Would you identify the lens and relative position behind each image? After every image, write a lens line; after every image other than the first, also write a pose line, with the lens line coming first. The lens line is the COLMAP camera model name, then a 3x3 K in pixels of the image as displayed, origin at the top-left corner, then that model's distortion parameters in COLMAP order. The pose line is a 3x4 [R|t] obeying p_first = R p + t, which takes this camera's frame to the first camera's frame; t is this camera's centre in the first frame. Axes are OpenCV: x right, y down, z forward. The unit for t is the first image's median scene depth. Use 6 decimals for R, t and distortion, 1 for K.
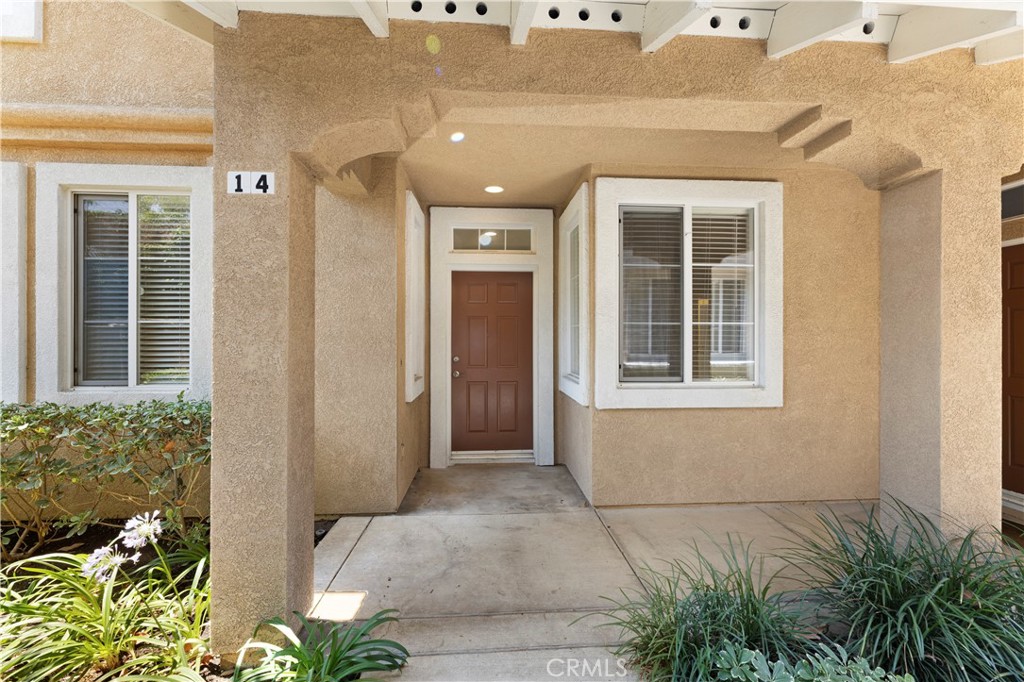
lens RADIAL K [[409.5, 0, 512.0], [0, 409.5, 341.0], [0, 0, 1]] dist [-0.000377, 0.000100]
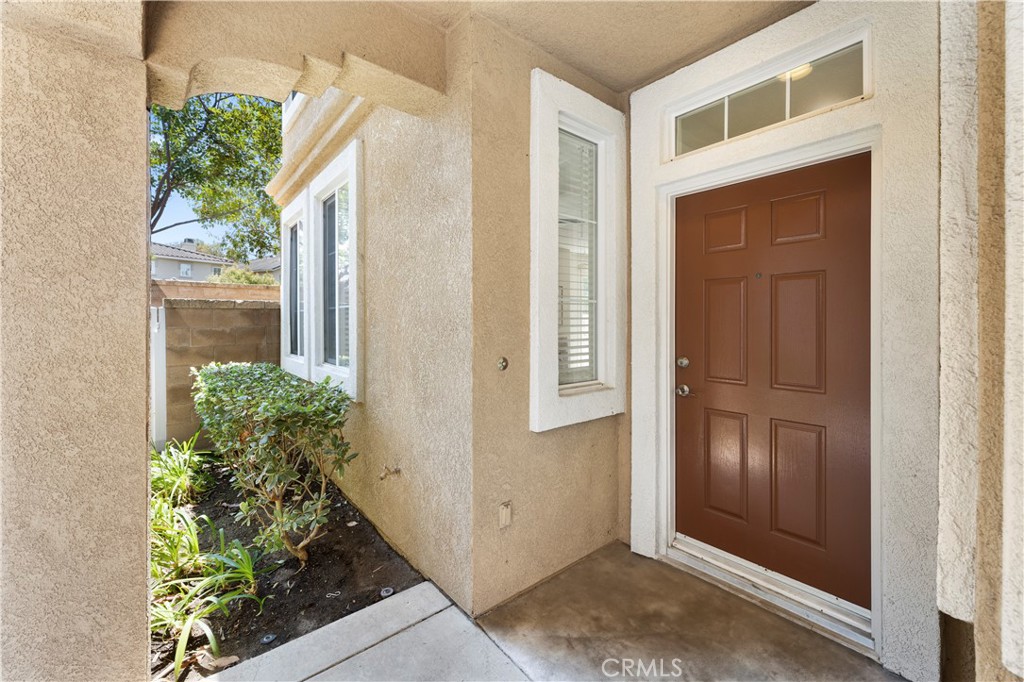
lens RADIAL K [[415.1, 0, 510.0], [0, 415.1, 325.5], [0, 0, 1]] dist [0.000171, 0.000209]
pose [[0.588951, 0.004258, -0.808157, 0.188410], [-0.005669, 0.999983, 0.001138, -0.002549], [0.808149, 0.003911, 0.588966, 0.568319]]
